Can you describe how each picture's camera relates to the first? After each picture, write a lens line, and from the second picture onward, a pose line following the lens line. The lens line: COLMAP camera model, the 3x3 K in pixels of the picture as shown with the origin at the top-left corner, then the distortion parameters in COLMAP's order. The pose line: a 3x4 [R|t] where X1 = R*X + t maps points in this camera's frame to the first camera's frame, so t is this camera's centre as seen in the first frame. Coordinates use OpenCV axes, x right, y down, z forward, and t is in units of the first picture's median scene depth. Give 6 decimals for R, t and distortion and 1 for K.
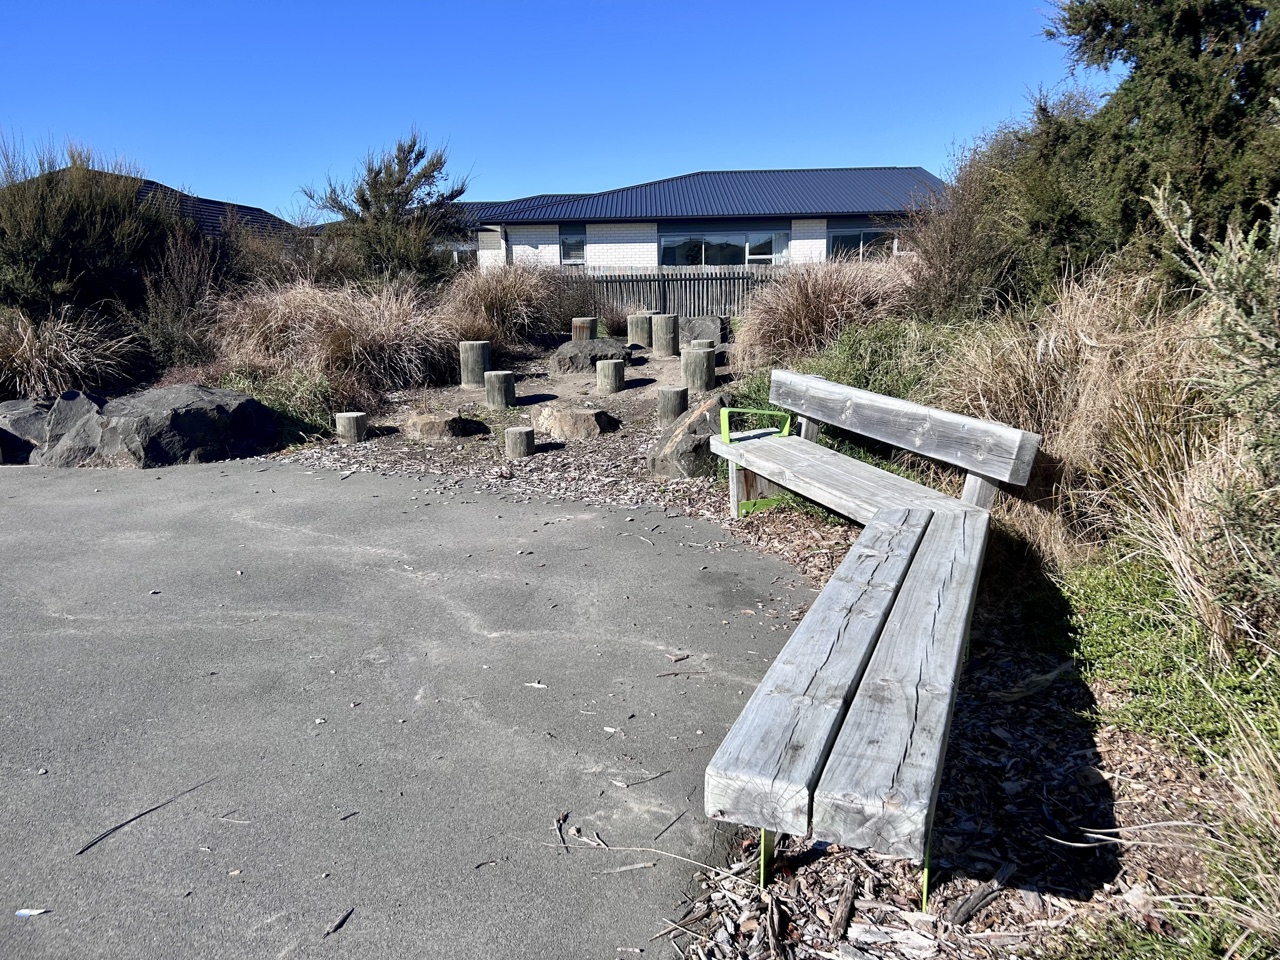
lens RADIAL K [[956.5, 0, 649.6], [0, 956.5, 482.3], [0, 0, 1]] dist [0.016101, -0.014860]
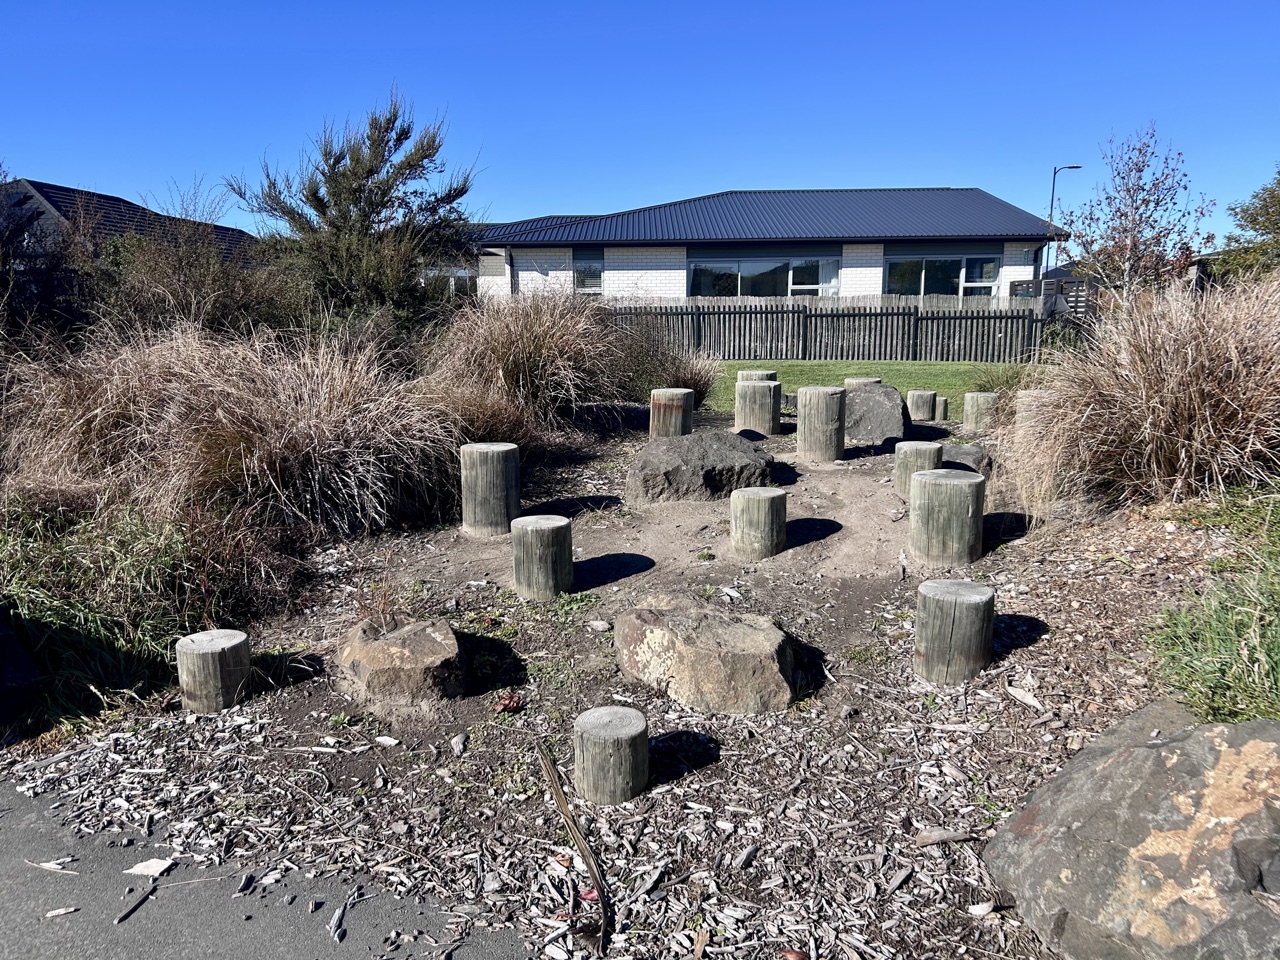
lens RADIAL K [[956.5, 0, 632.5], [0, 956.5, 476.0], [0, 0, 1]] dist [0.016101, -0.014860]
pose [[0.999908, 0.009639, -0.009594, -0.084854], [-0.009969, 0.999342, -0.034865, -0.096811], [0.009252, 0.034957, 0.999346, 0.410415]]
